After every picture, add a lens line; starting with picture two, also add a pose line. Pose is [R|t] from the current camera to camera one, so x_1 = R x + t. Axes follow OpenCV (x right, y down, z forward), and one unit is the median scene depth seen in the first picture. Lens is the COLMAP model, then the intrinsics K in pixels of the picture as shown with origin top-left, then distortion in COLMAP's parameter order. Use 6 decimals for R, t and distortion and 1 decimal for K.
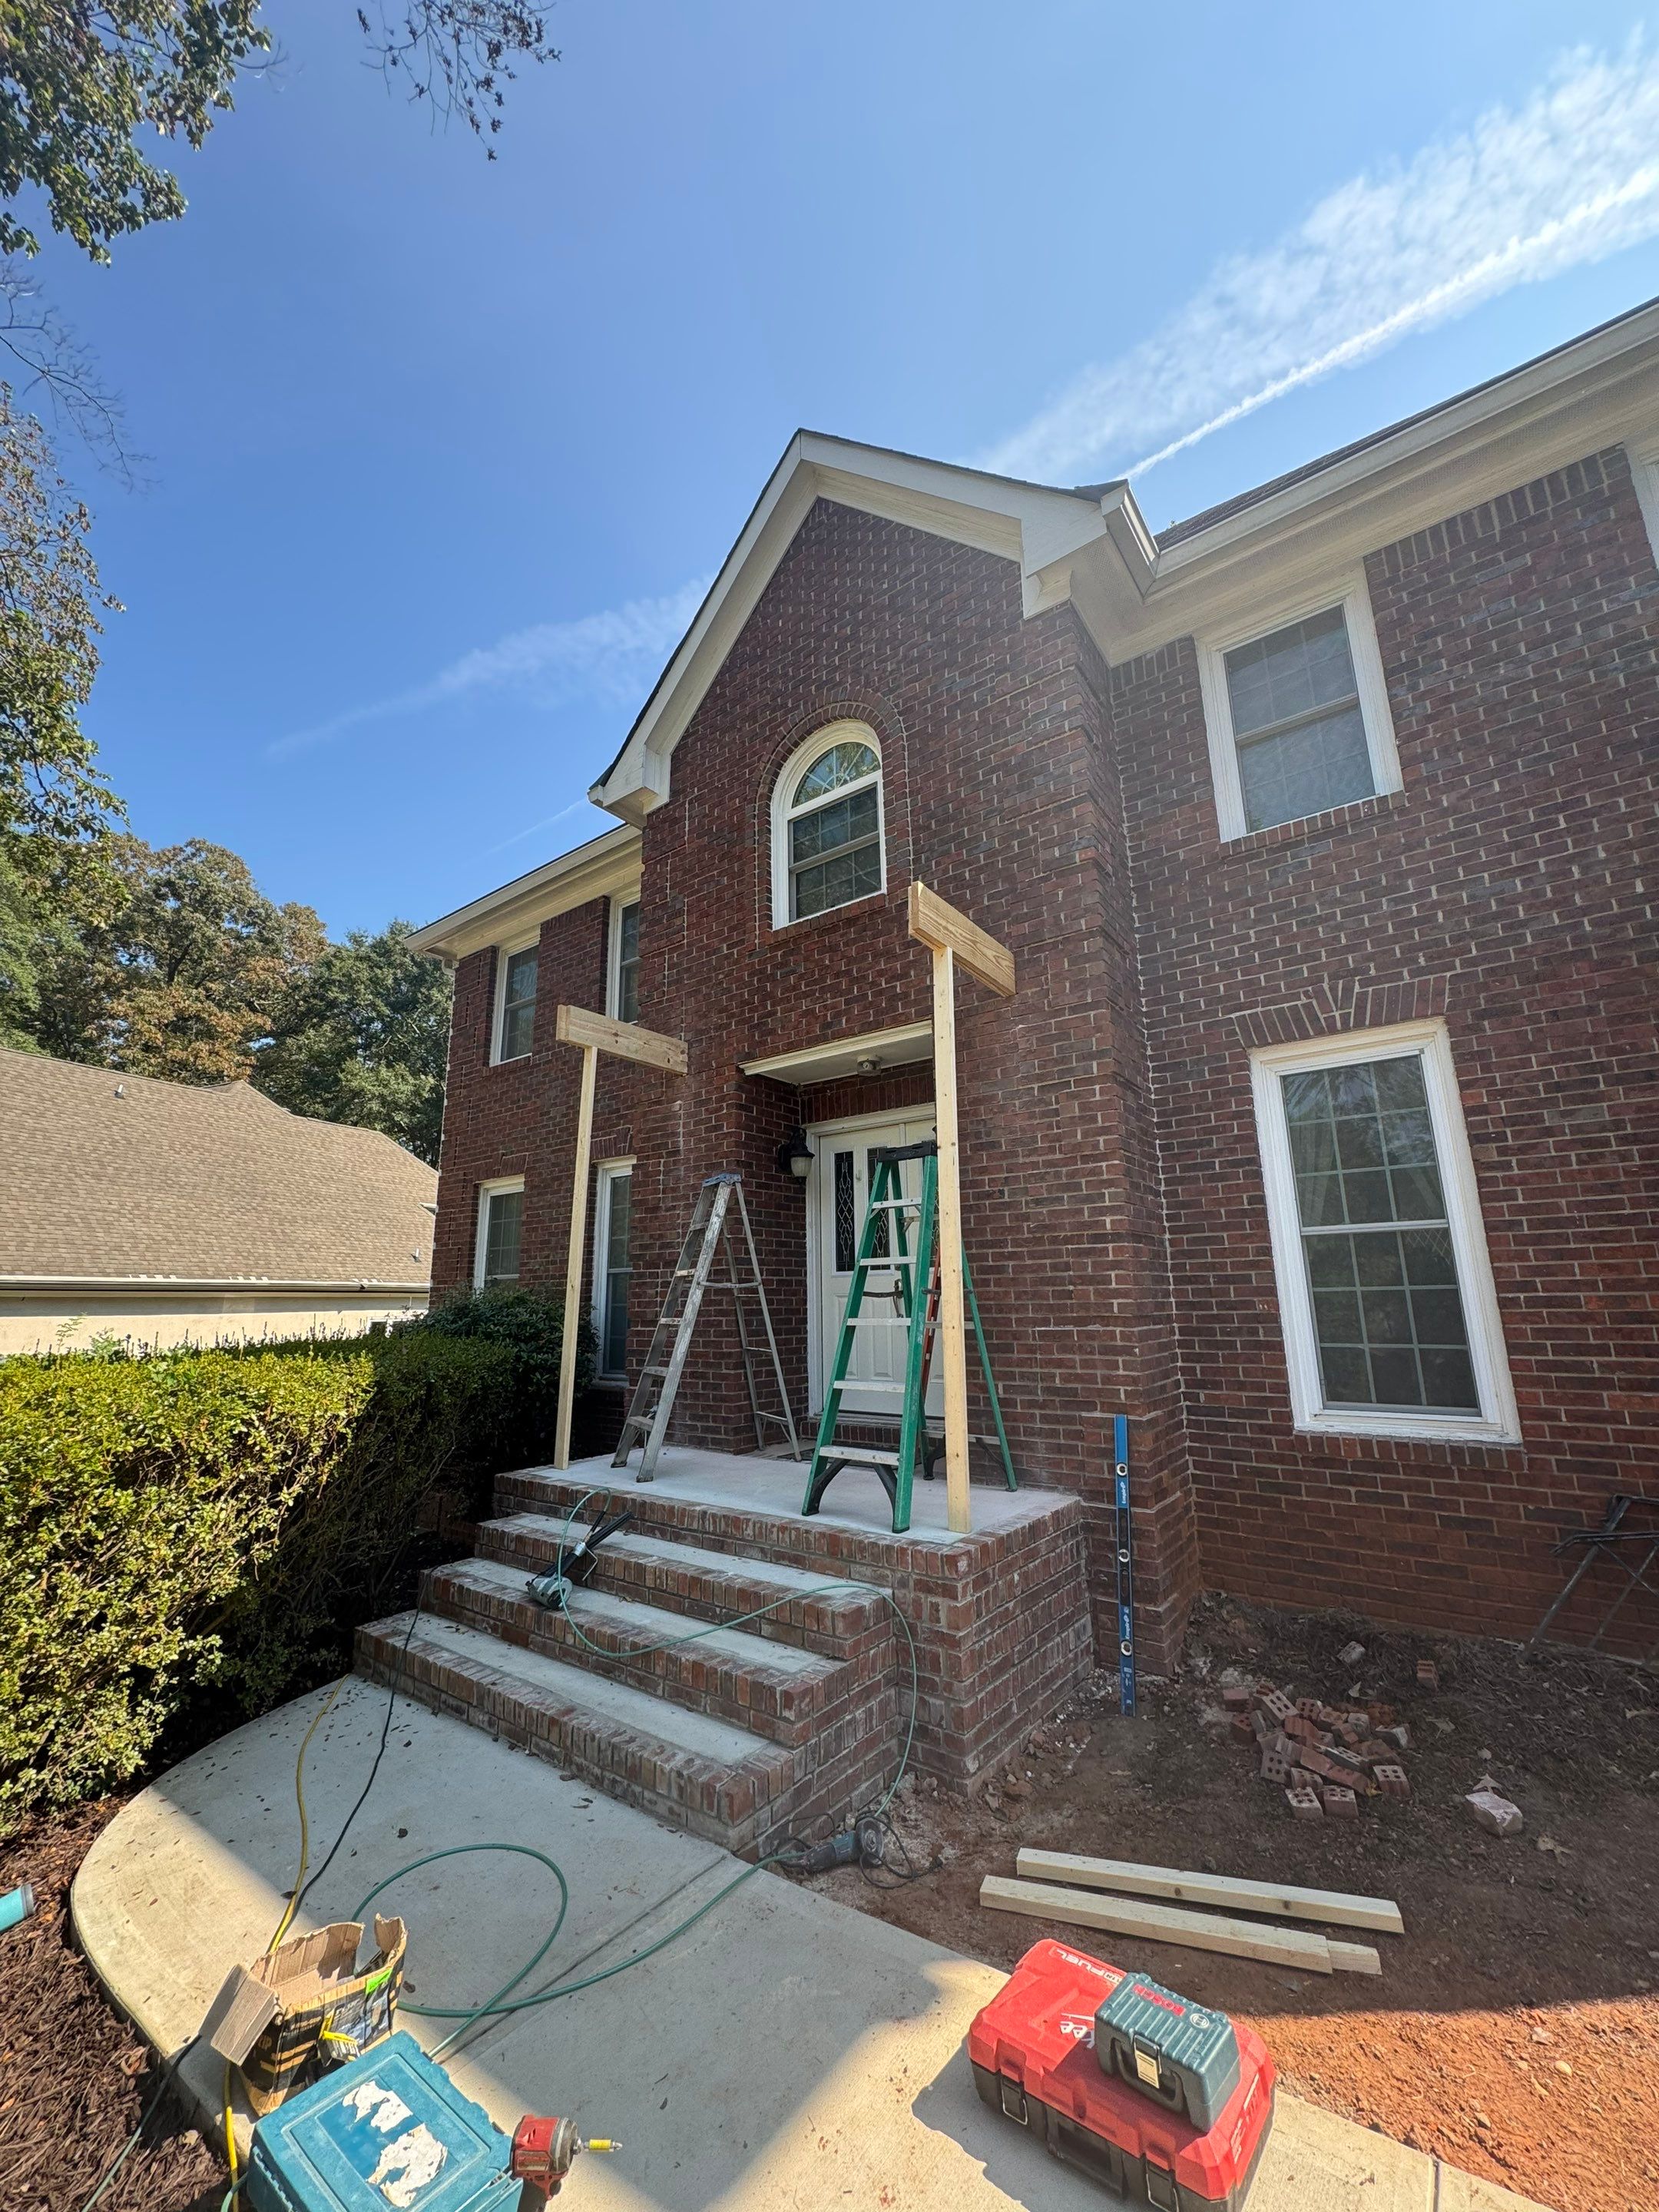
lens RADIAL K [[877.3, 0, 827.6], [0, 877.3, 1107.7], [0, 0, 1]] dist [-0.002241, 0.001137]
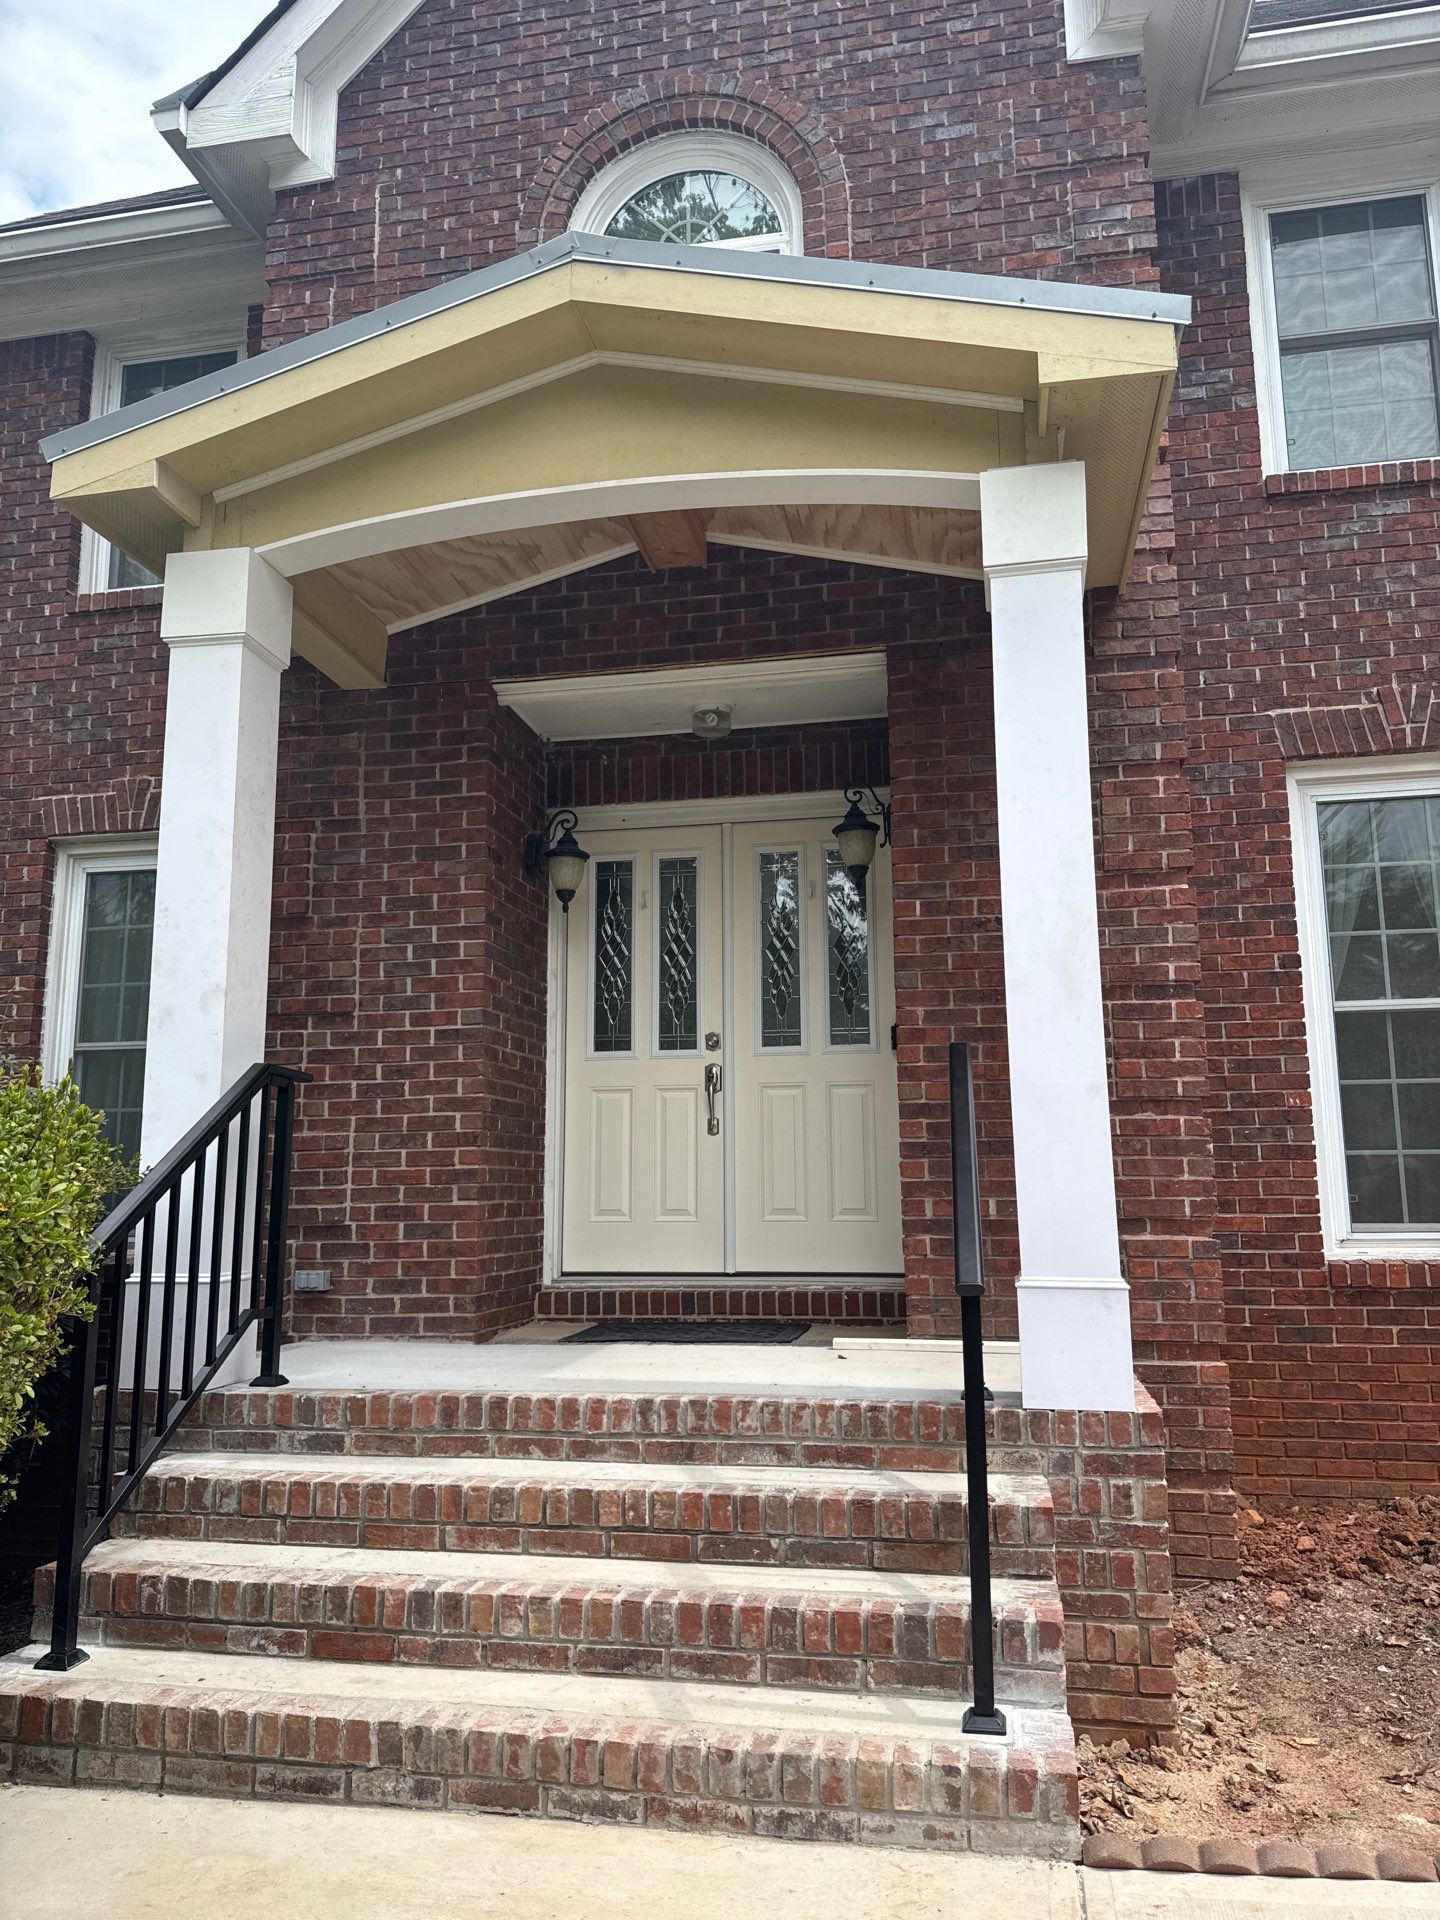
lens RADIAL K [[1357.2, 0, 720.4], [0, 1357.2, 965.6], [0, 0, 1]] dist [0.053246, -0.062588]
pose [[0.895786, 0.080171, 0.437196, -0.447887], [-0.103355, 0.994208, 0.029454, 0.122651], [-0.432302, -0.071571, 0.898884, 0.160422]]
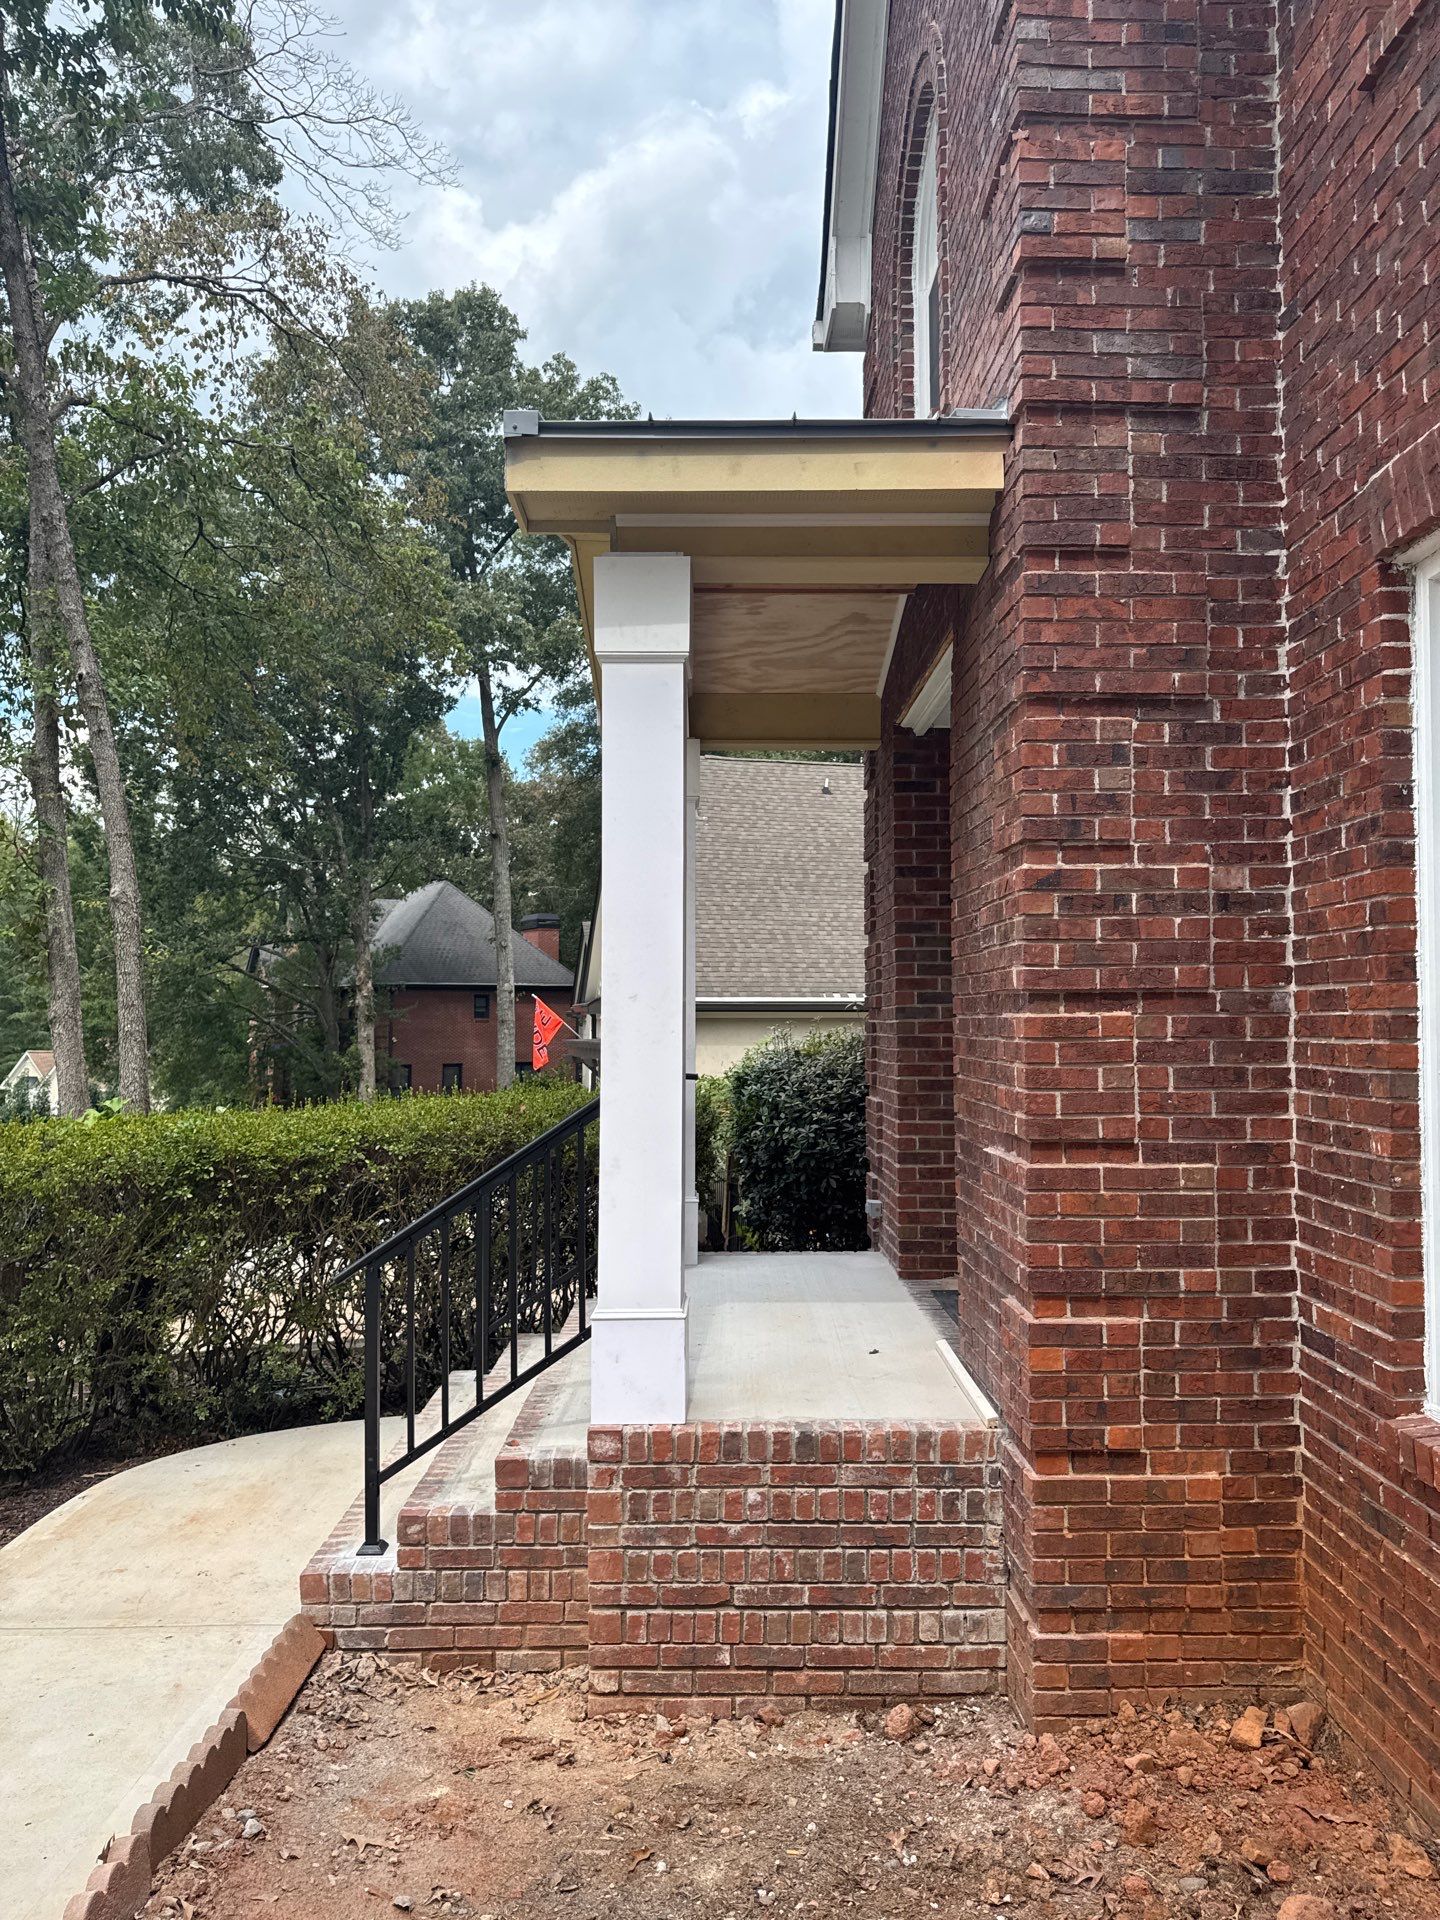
lens RADIAL K [[1357.2, 0, 730.2], [0, 1357.2, 971.2], [0, 0, 1]] dist [0.053246, -0.062588]
pose [[0.615539, -0.016803, -0.787927, 0.820704], [0.164336, 0.980532, 0.107471, 0.005214], [0.770782, -0.195638, 0.606317, 0.314424]]
